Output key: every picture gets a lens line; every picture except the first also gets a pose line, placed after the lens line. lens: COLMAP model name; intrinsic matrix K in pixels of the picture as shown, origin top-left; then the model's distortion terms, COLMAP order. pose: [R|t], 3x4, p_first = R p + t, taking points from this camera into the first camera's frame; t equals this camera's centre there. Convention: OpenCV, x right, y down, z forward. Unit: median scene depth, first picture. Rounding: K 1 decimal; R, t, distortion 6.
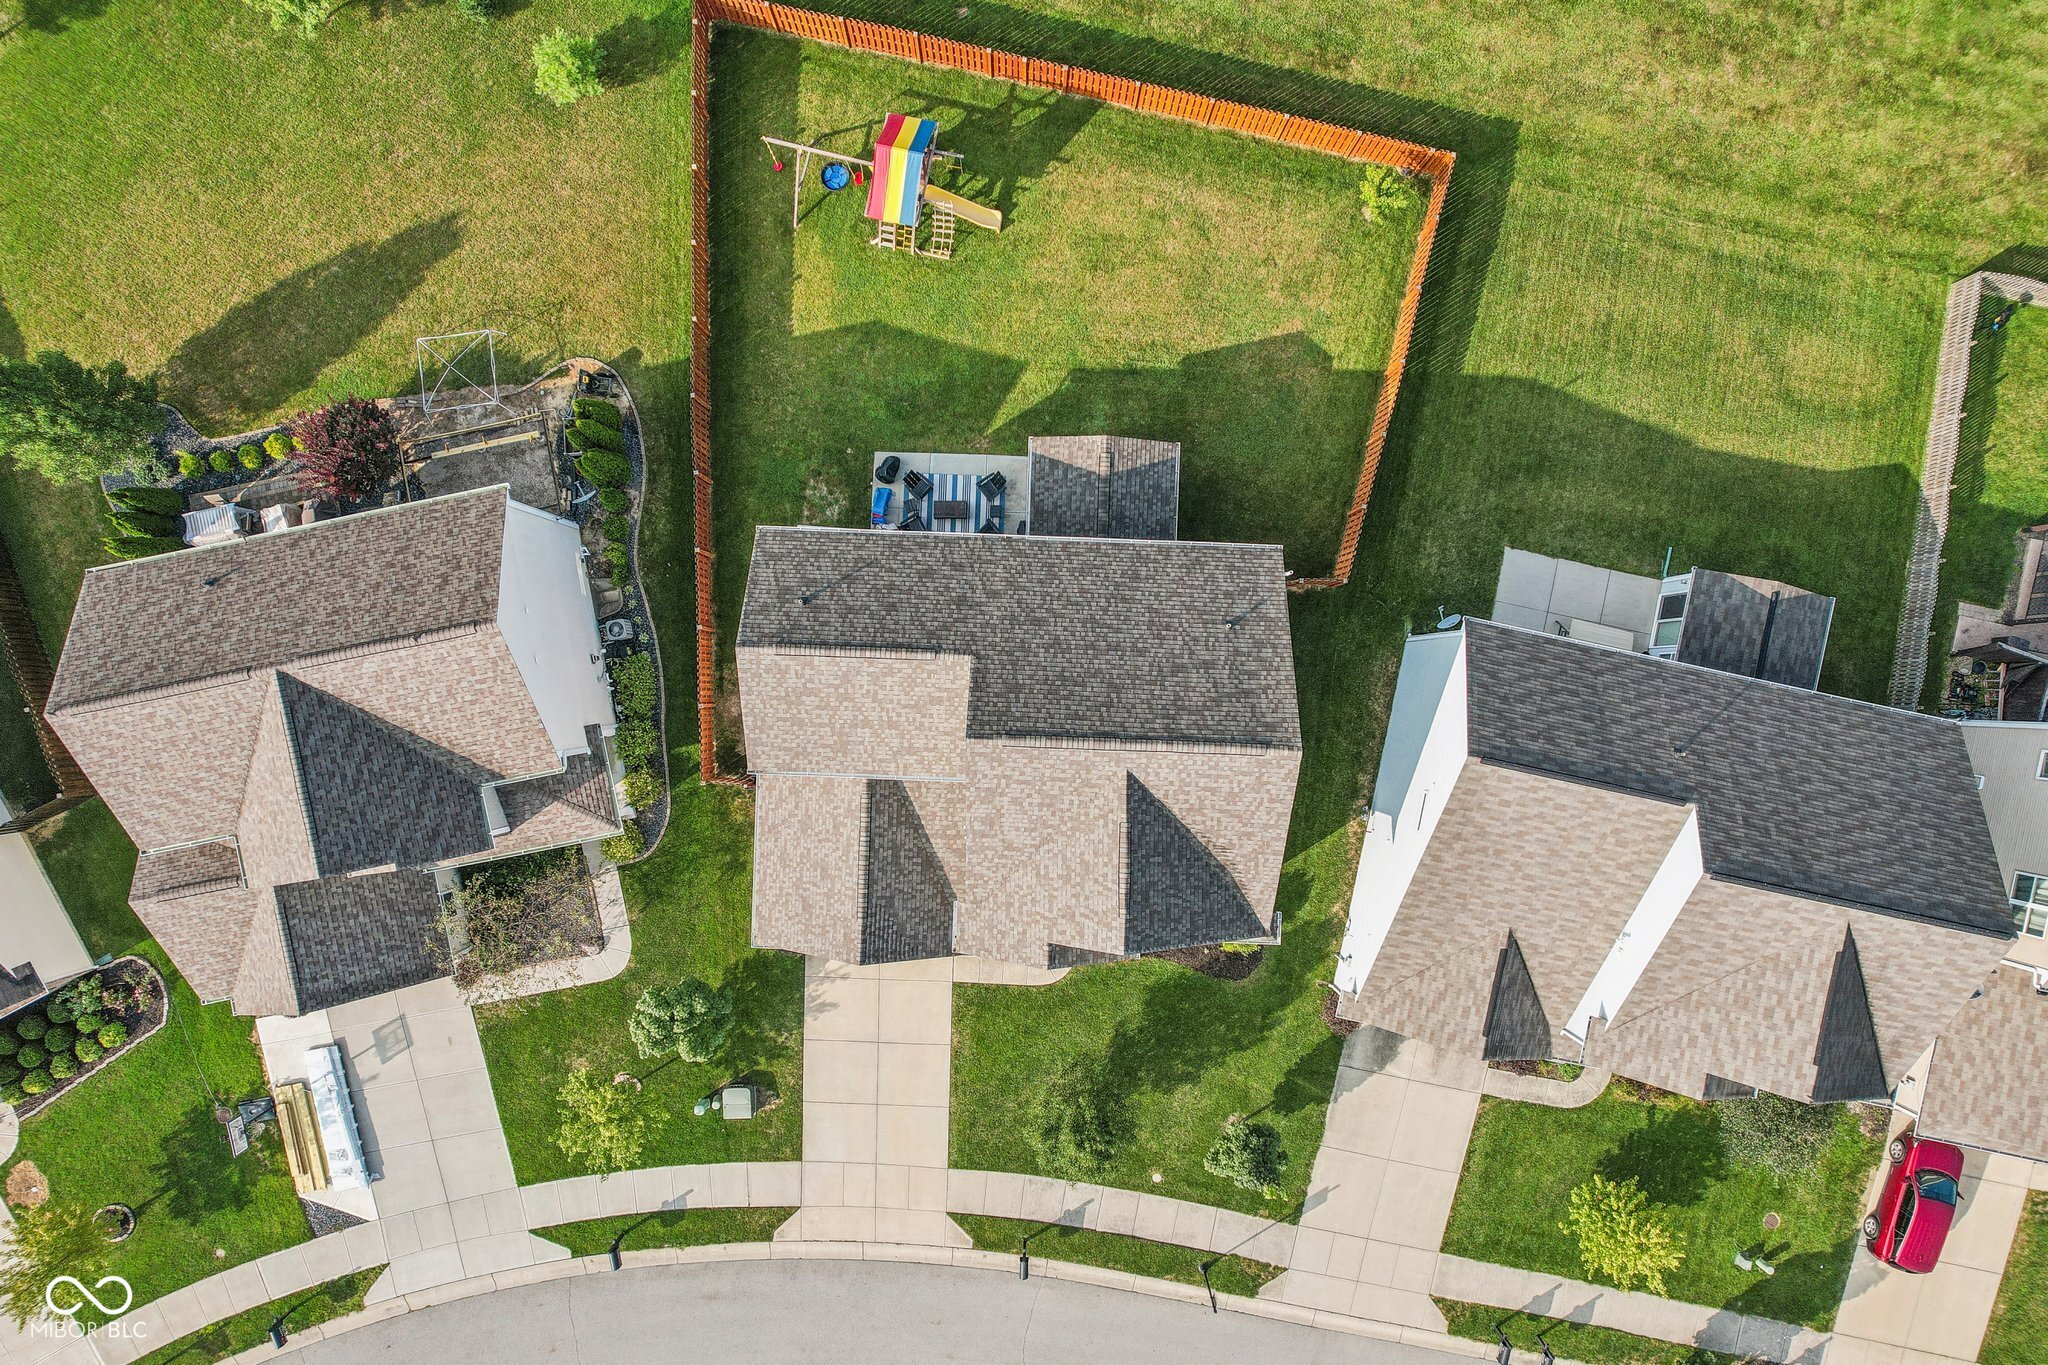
lens RADIAL K [[1316.4, 0, 1021.7], [0, 1316.4, 655.5], [0, 0, 1]] dist [-0.029703, -0.000246]
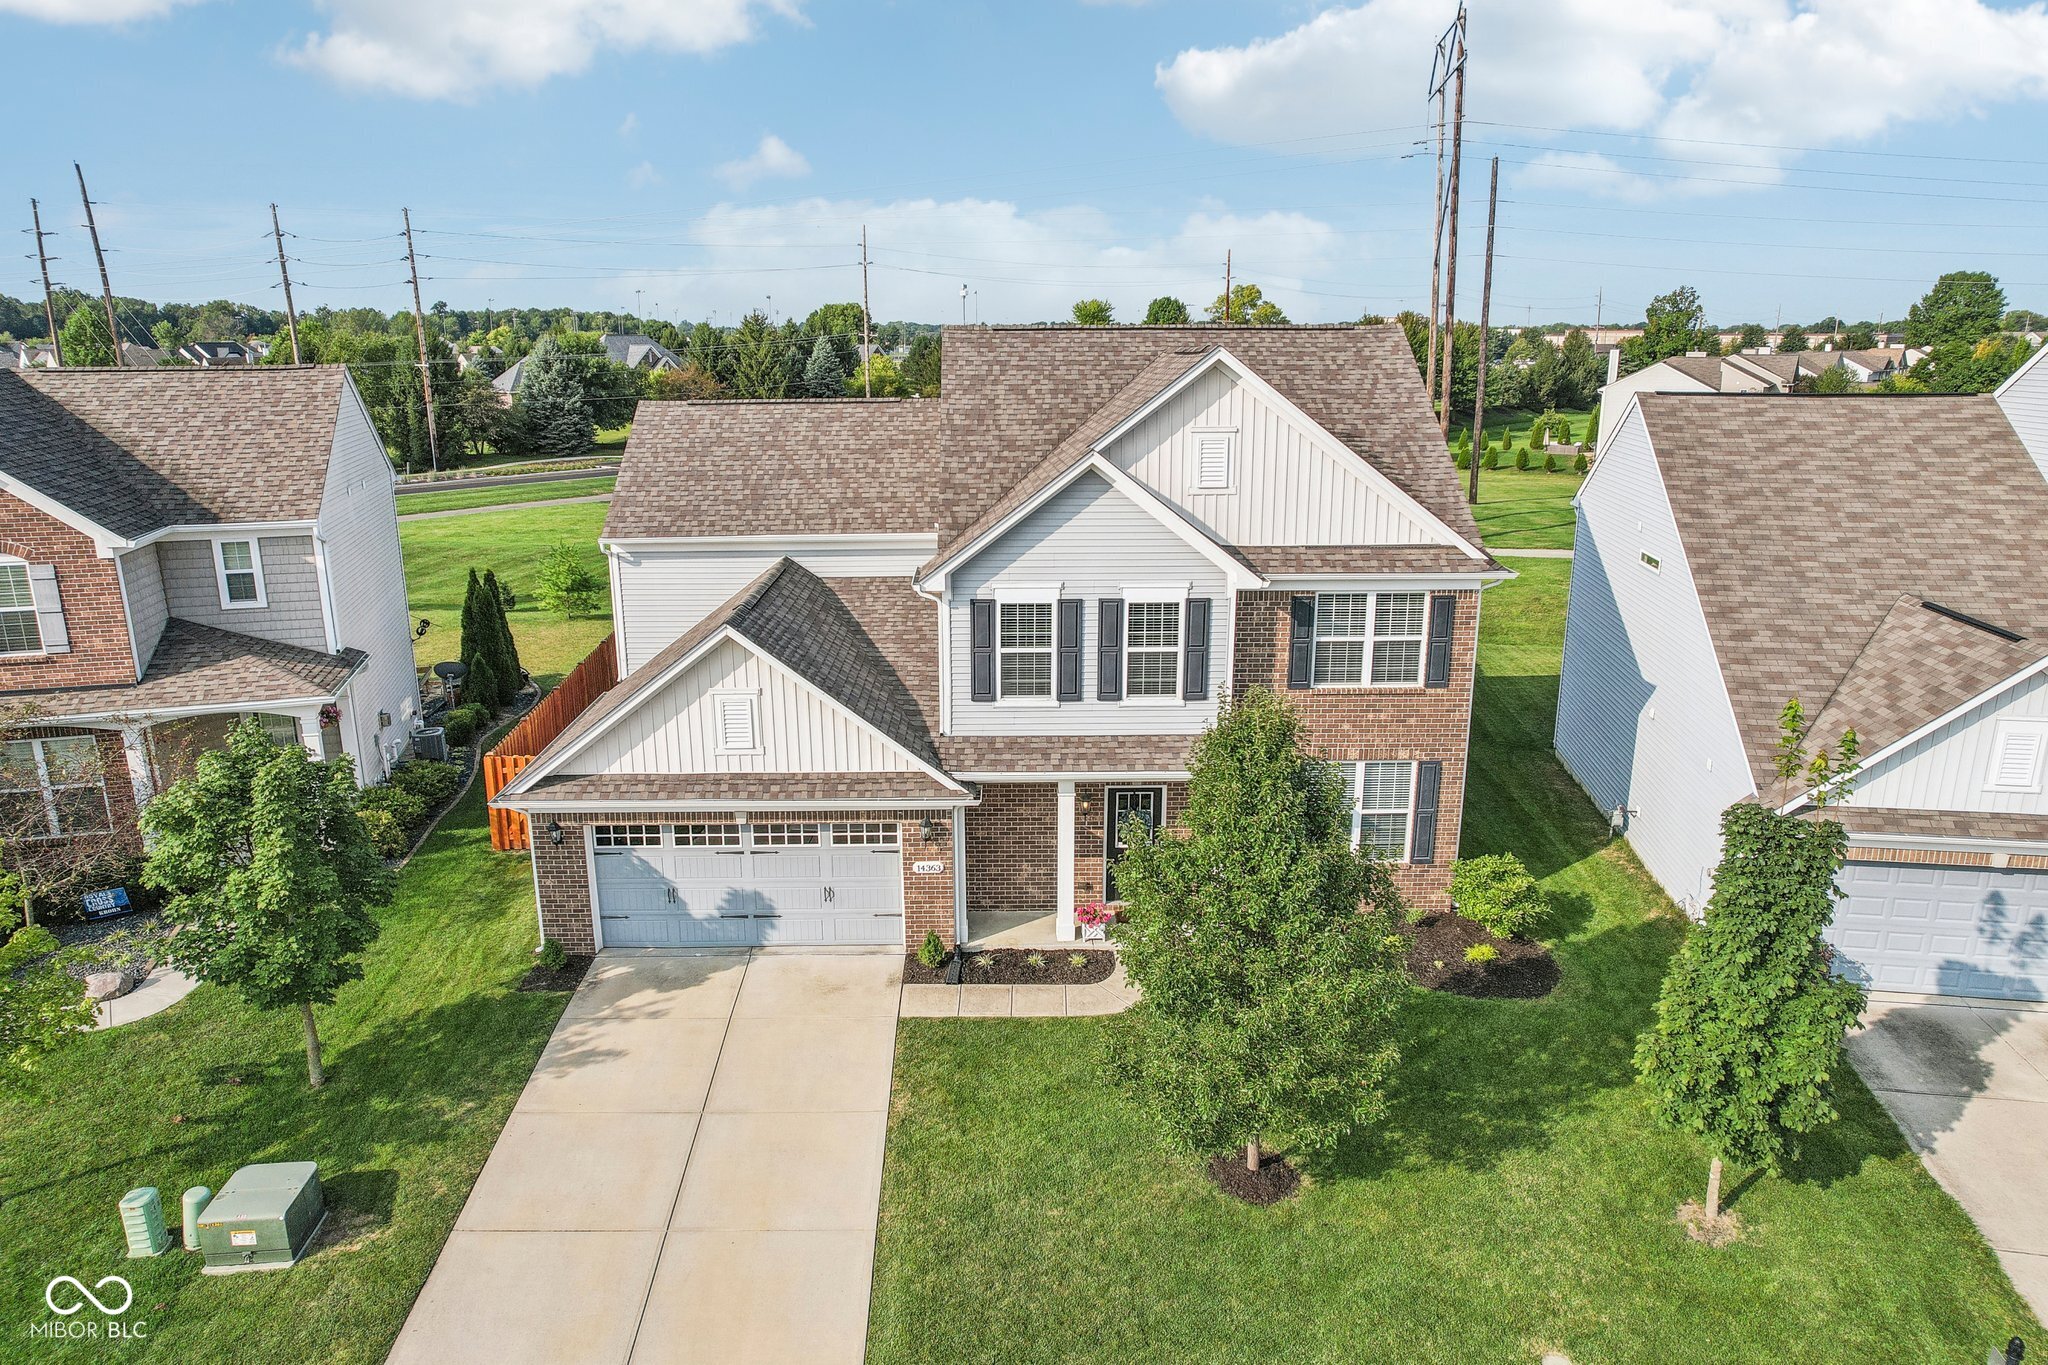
lens RADIAL K [[1330.8, 0, 1024.0], [0, 1330.8, 682.5], [0, 0, 1]] dist [-0.082472, 0.078451]
pose [[0.998188, -0.021075, 0.056359, -0.039725], [0.059971, 0.272173, -0.960378, 0.761477], [0.004900, 0.962017, 0.272944, 0.916878]]
